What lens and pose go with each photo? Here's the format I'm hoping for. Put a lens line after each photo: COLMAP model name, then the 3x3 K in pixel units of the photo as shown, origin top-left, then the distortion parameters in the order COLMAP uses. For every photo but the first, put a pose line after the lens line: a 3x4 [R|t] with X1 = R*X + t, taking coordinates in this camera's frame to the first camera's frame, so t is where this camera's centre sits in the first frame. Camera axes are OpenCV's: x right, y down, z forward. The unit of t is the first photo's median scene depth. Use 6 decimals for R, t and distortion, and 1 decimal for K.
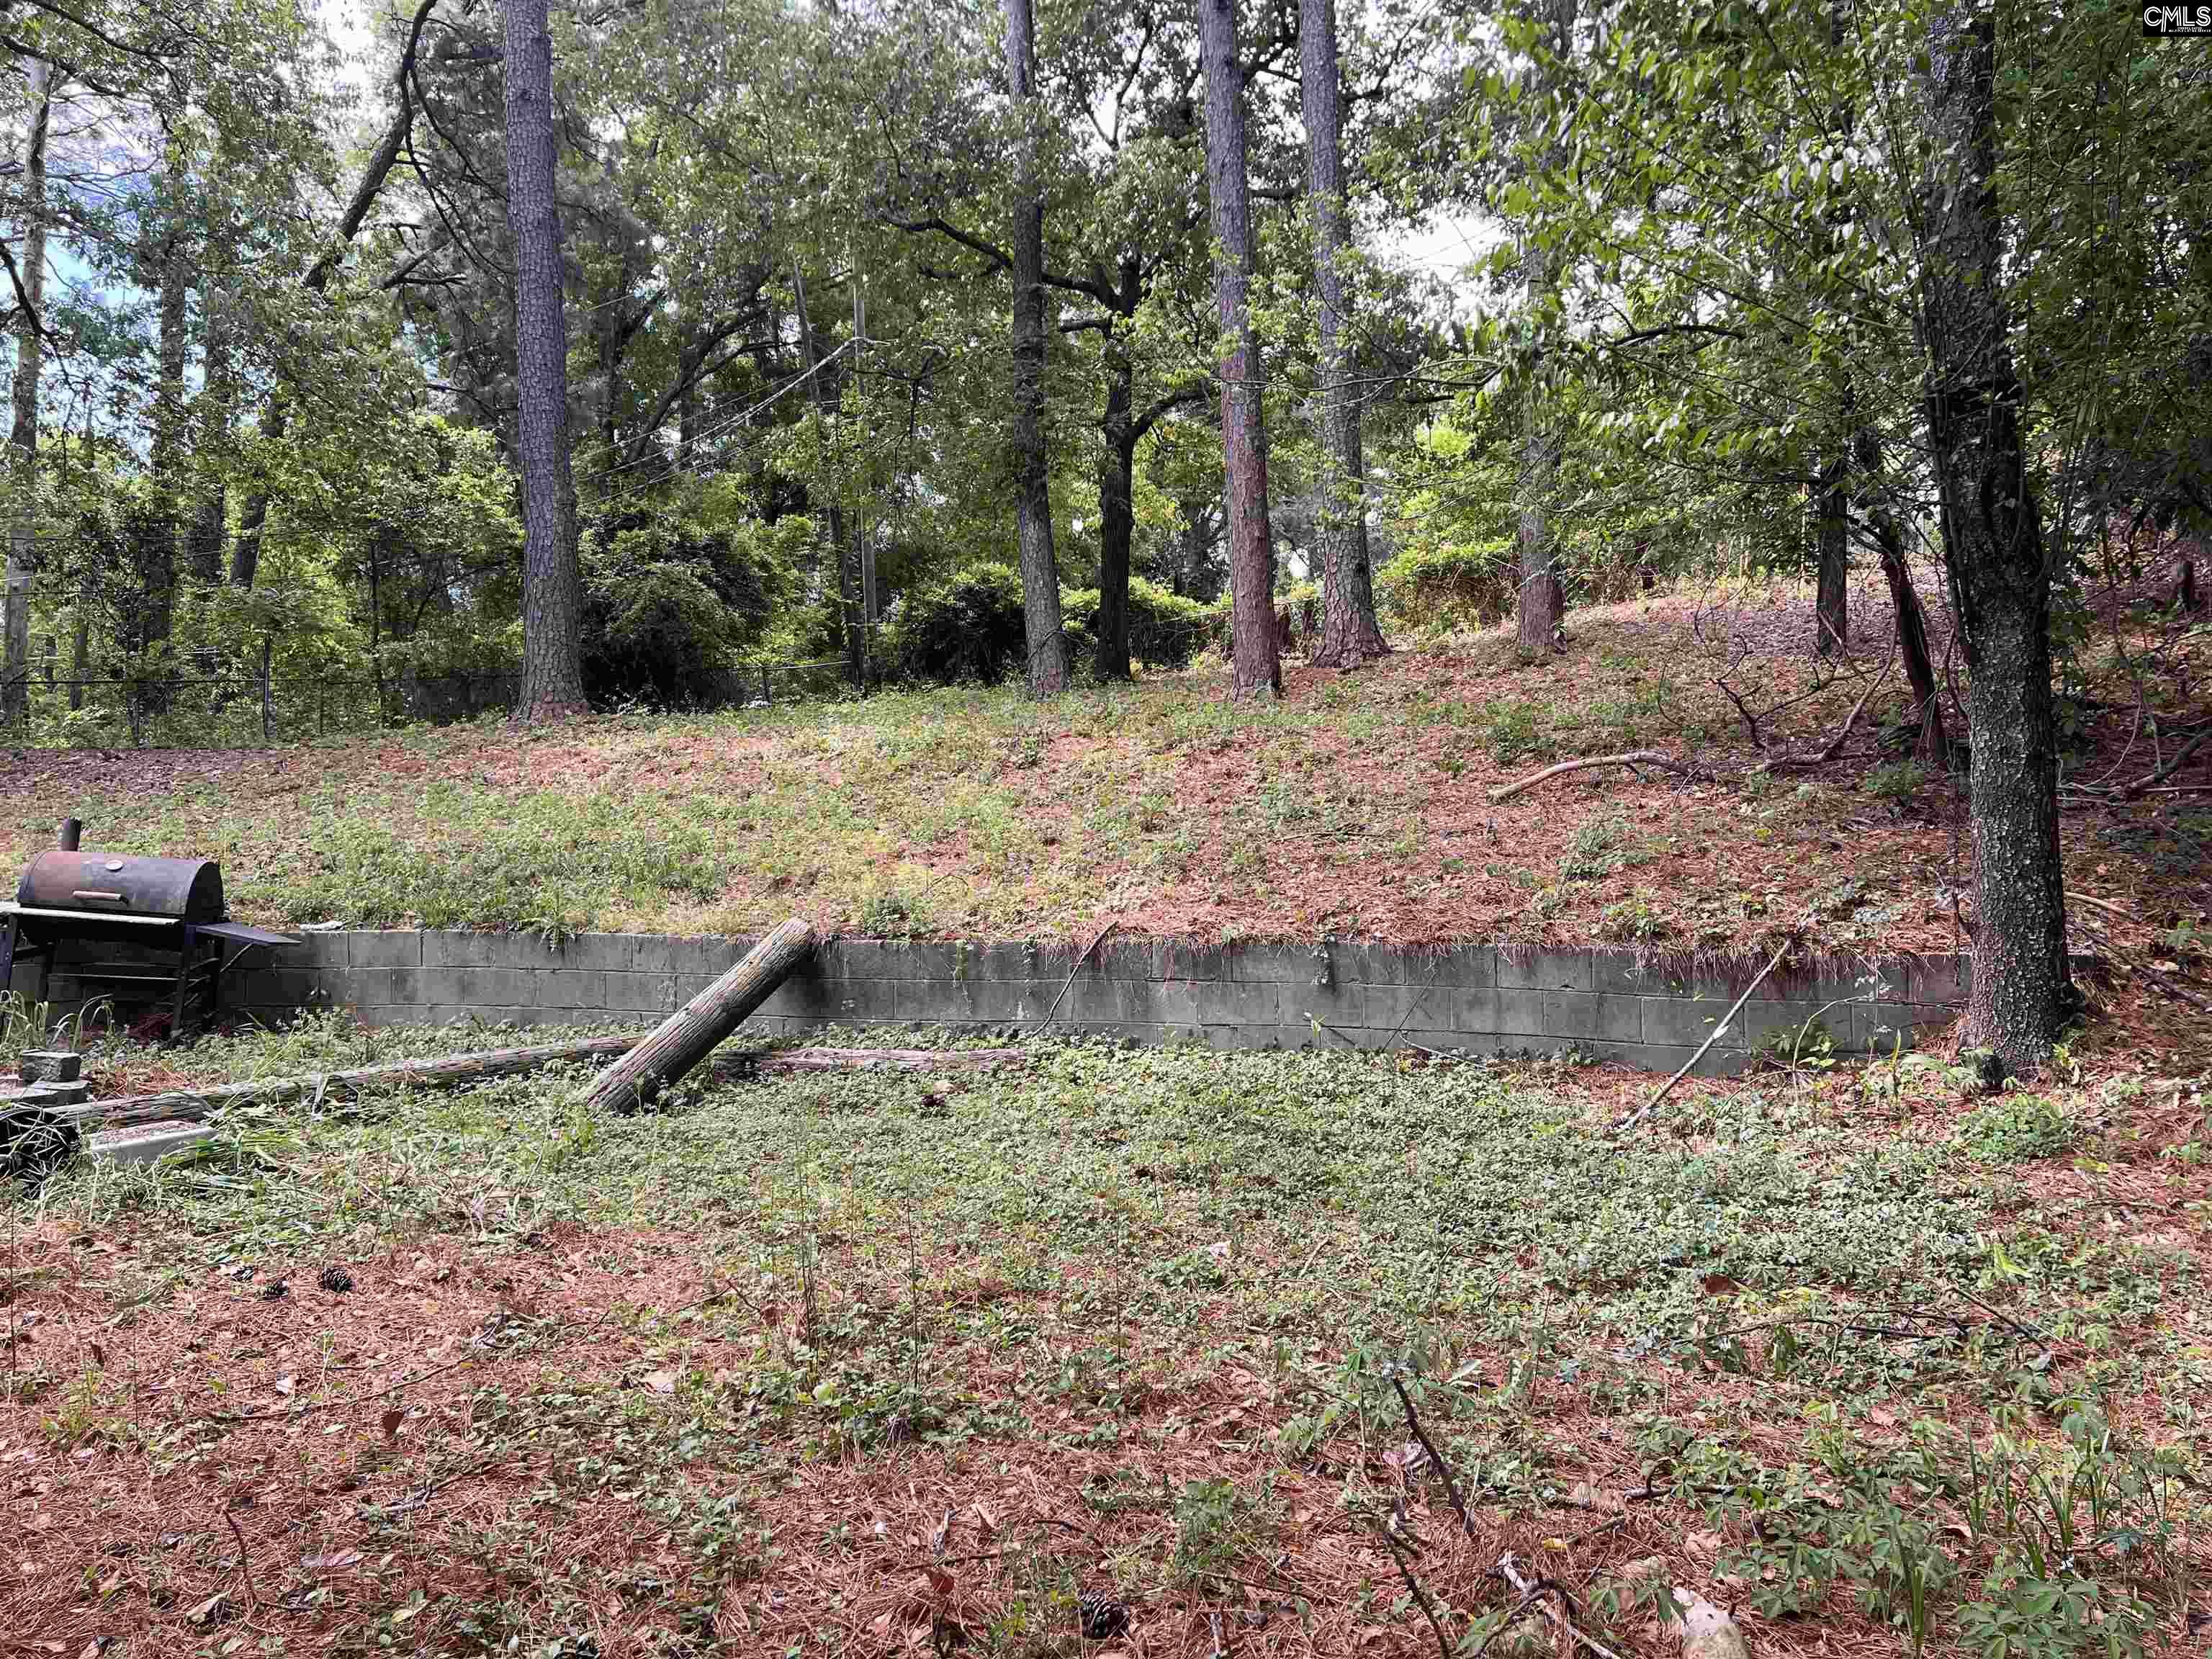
lens RADIAL K [[1659.7, 0, 1106.0], [0, 1659.7, 829.5], [0, 0, 1]] dist [0.056945, -0.004356]
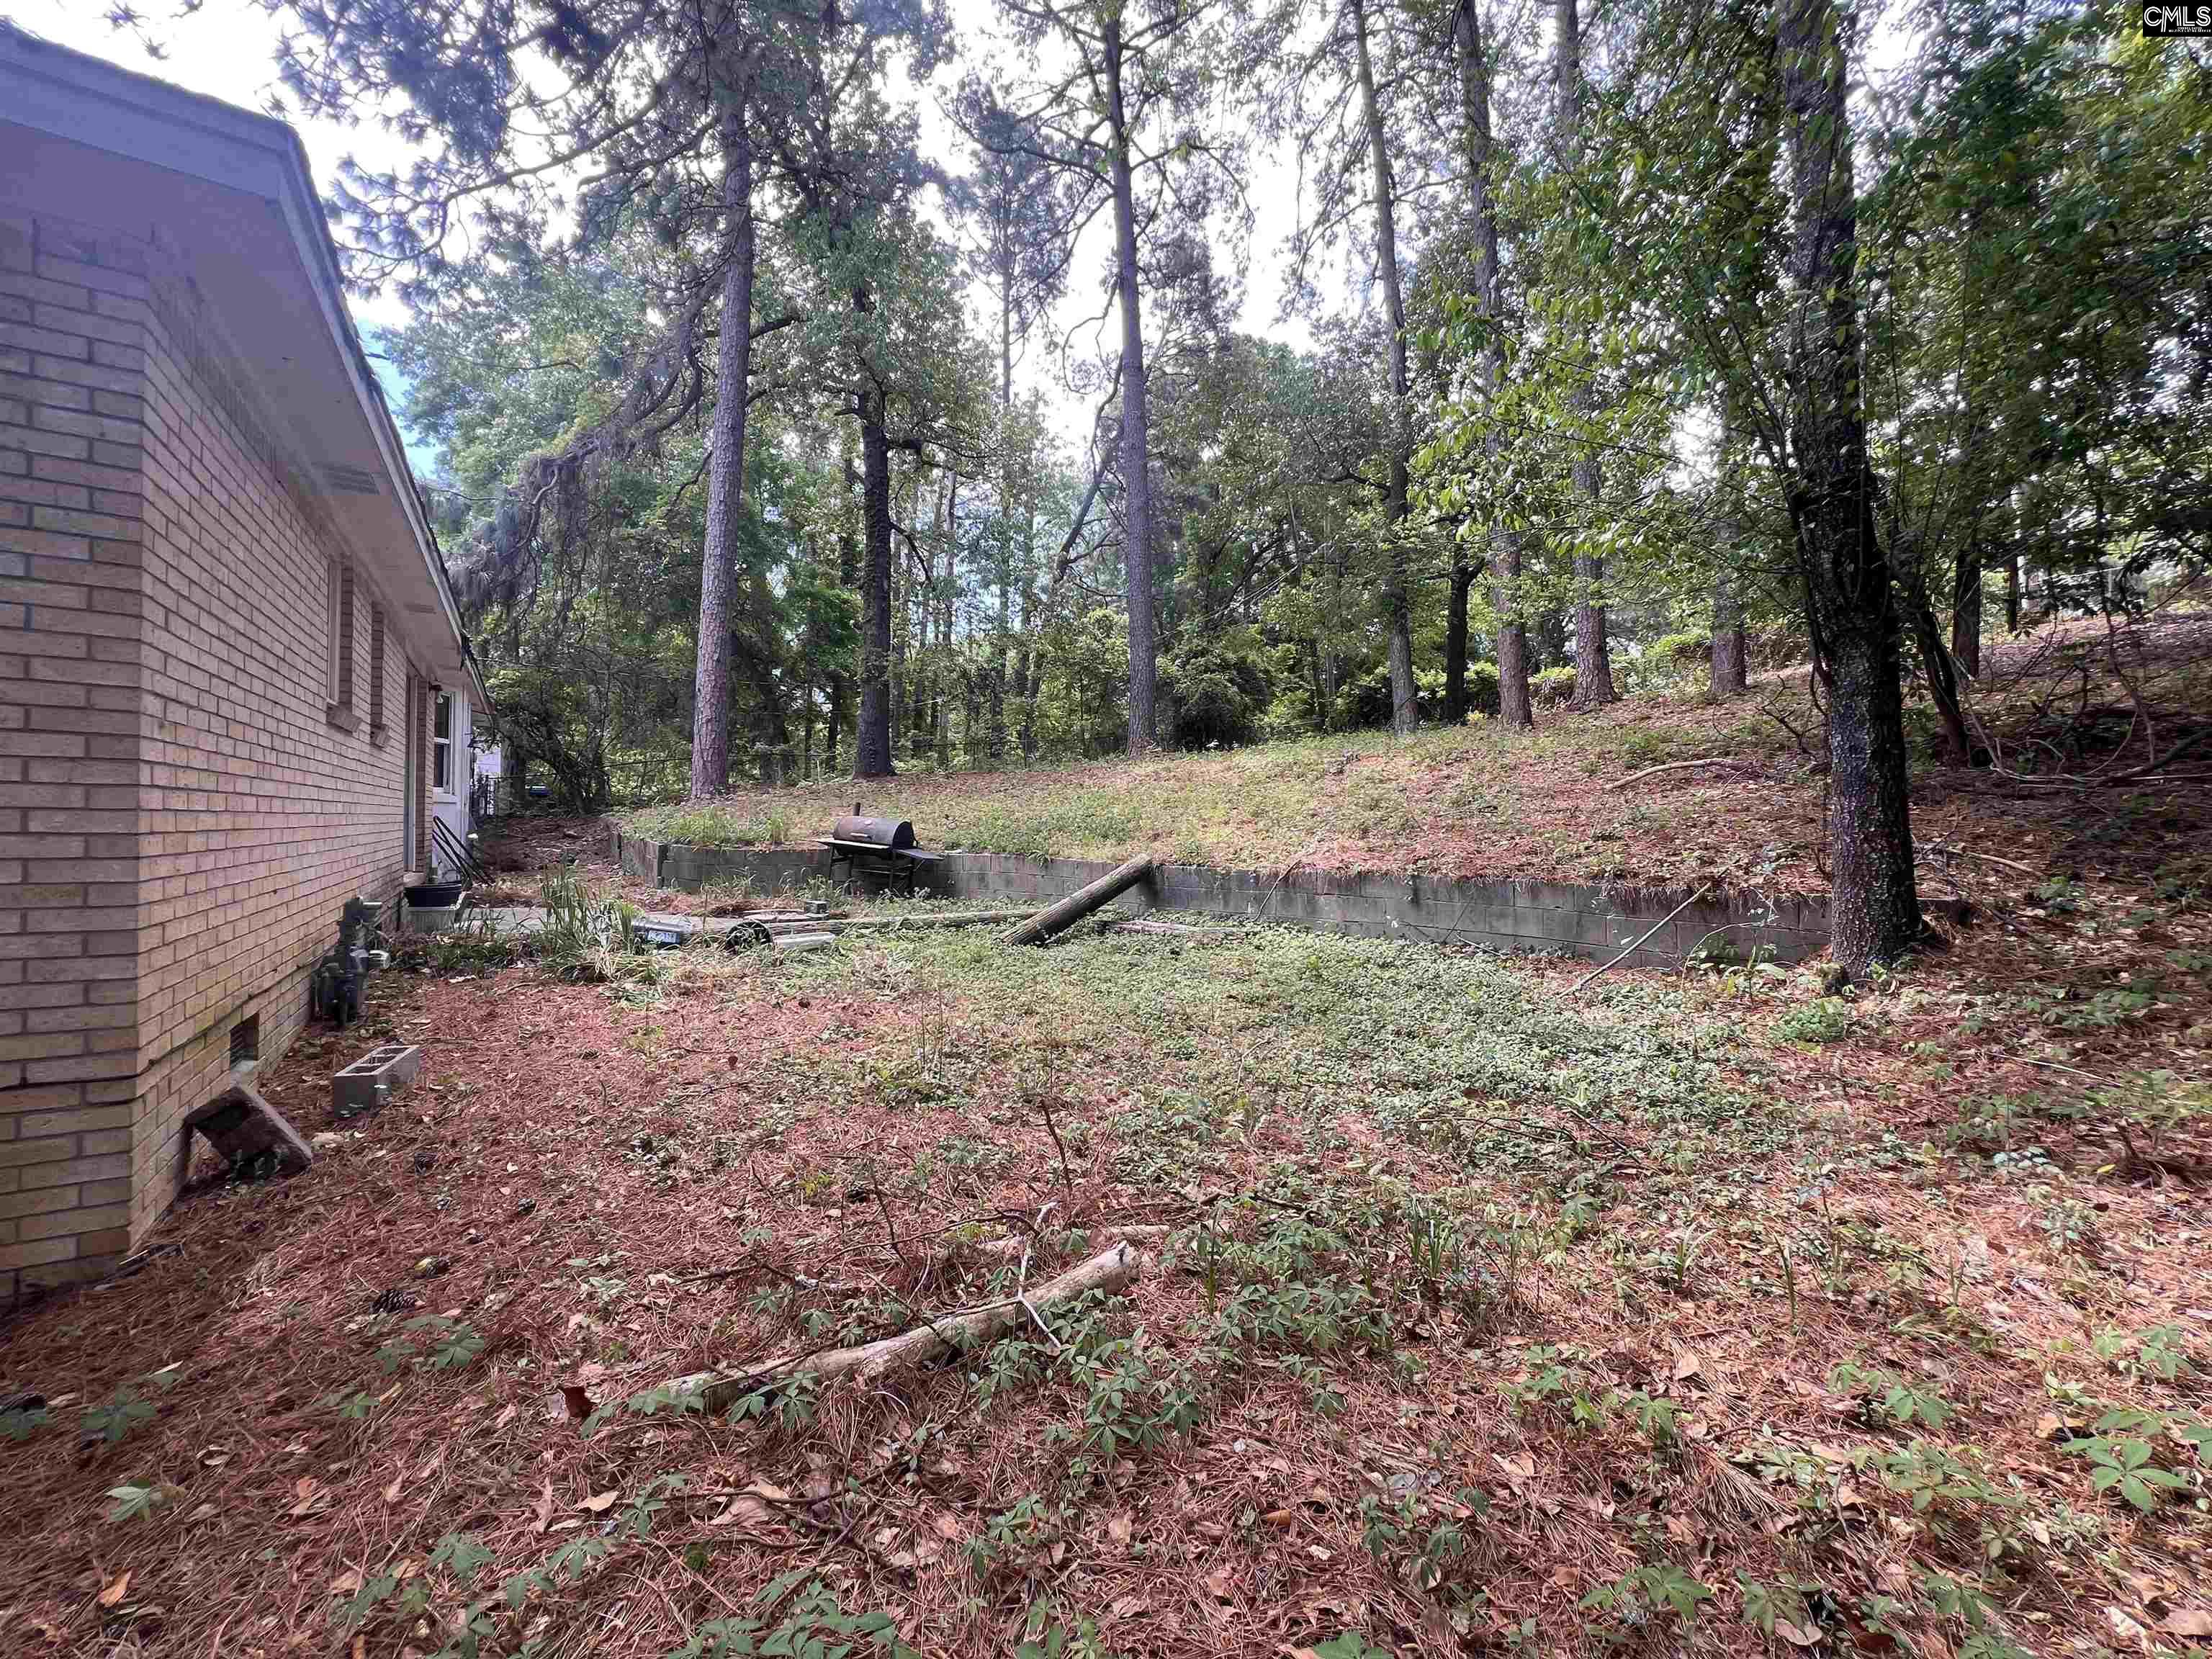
lens RADIAL K [[882.7, 0, 1106.0], [0, 882.7, 829.5], [0, 0, 1]] dist [0.001499, 0.000305]
pose [[0.900869, 0.012656, -0.433907, 0.217669], [-0.004923, 0.999808, 0.018942, 0.006470], [0.434064, -0.014928, 0.900759, 0.064715]]
